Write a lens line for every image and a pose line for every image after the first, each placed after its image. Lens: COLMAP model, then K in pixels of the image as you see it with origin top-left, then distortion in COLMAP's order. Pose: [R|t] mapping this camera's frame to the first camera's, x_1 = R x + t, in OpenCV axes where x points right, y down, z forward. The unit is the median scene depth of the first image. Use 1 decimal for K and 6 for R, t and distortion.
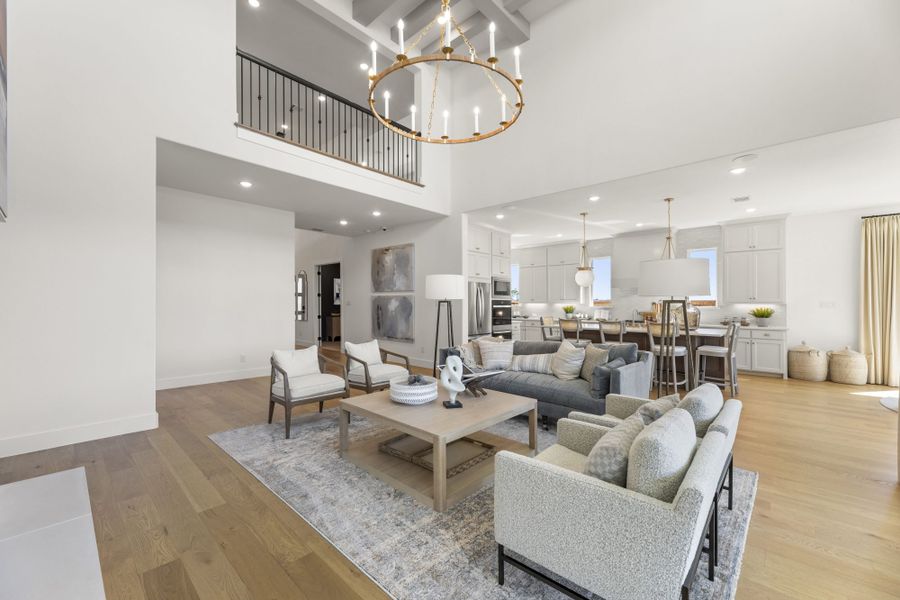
lens RADIAL K [[367.3, 0, 442.8], [0, 367.3, 294.5], [0, 0, 1]] dist [-0.001728, 0.000050]
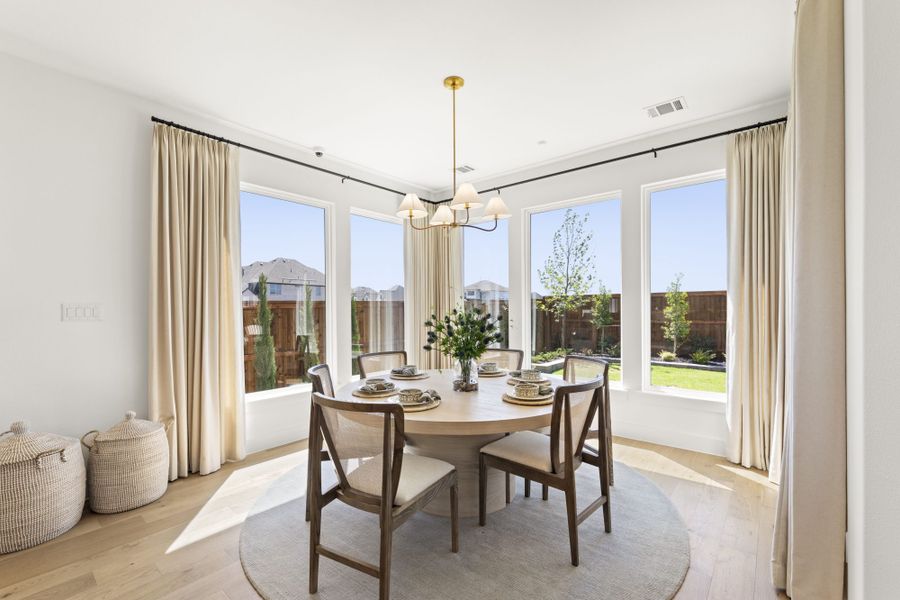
lens RADIAL K [[384.2, 0, 440.6], [0, 384.2, 316.6], [0, 0, 1]] dist [-0.001402, 0.000111]
pose [[-0.050756, -0.025759, 0.998379, 0.584054], [-0.017571, 0.999536, 0.024896, 0.014706], [-0.998556, -0.016279, -0.051186, 0.598634]]
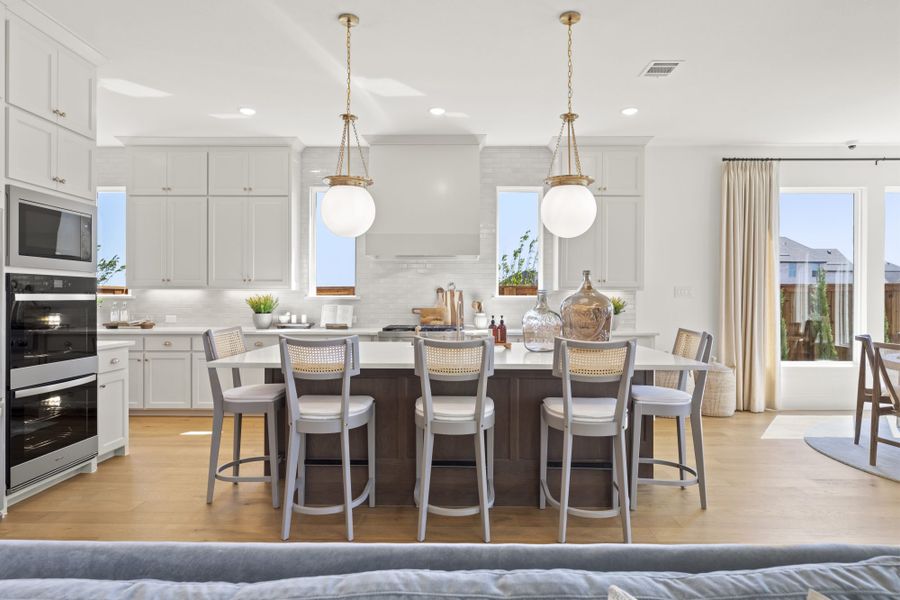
lens RADIAL K [[531.0, 0, 454.8], [0, 531.0, 296.8], [0, 0, 1]] dist [0.000693, -0.008602]
pose [[0.729860, -0.003985, 0.683586, 0.123258], [-0.015528, 0.999628, 0.022405, 0.021024], [-0.683421, -0.026967, 0.729526, 0.564433]]
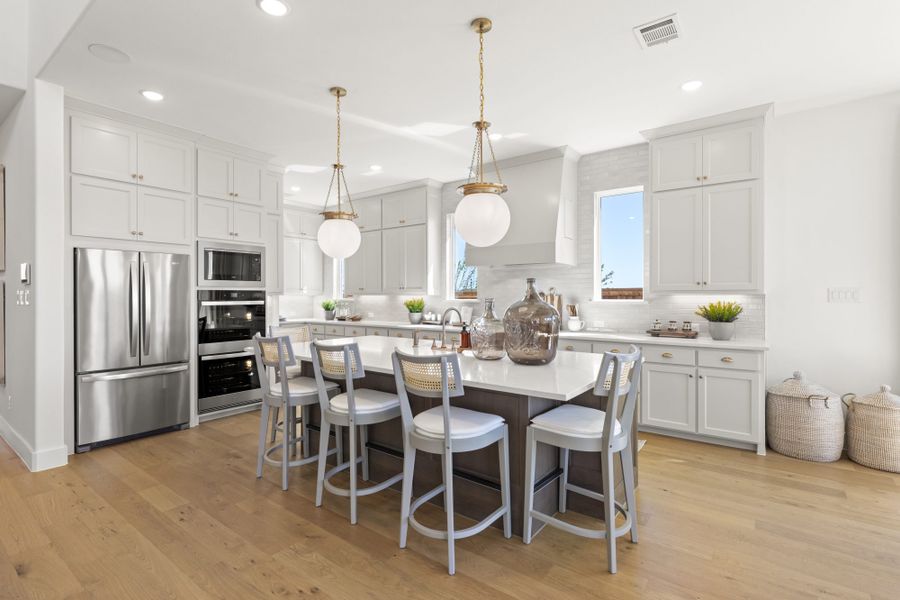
lens RADIAL K [[430.3, 0, 447.9], [0, 430.3, 289.7], [0, 0, 1]] dist [0.000854, -0.003003]
pose [[0.993914, -0.006368, 0.109973, 0.446285], [0.004937, 0.999900, 0.013279, 0.010281], [-0.110046, -0.012655, 0.993846, 0.468178]]
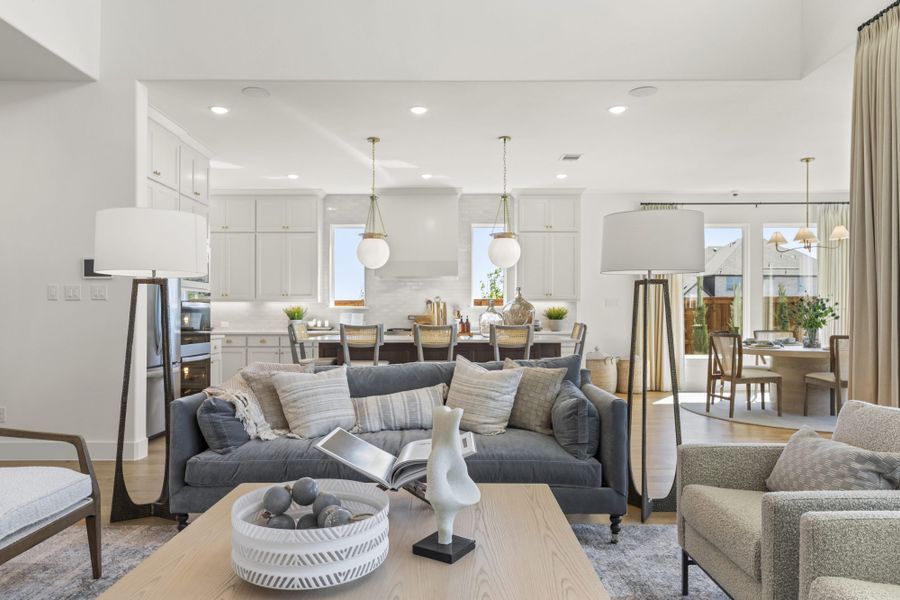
lens RADIAL K [[594.4, 0, 456.9], [0, 594.4, 303.5], [0, 0, 1]] dist [-0.017031, -0.000417]
pose [[0.719392, 0.006586, 0.694573, -0.150255], [-0.012537, 0.999915, 0.003503, 0.027852], [-0.694491, -0.011228, 0.719414, 0.248106]]
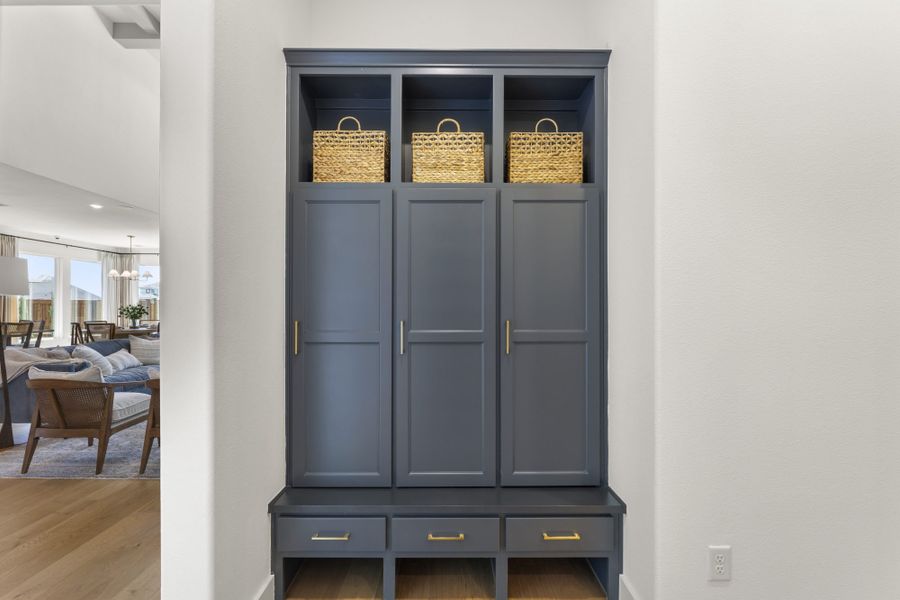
lens RADIAL K [[430.3, 0, 452.5], [0, 430.3, 299.4], [0, 0, 1]] dist [0.000854, -0.003003]
pose [[-0.680331, 0.015391, 0.732743, -0.859698], [-0.011374, 0.999437, -0.031553, 0.033488], [-0.732817, -0.029801, -0.679773, 0.757781]]
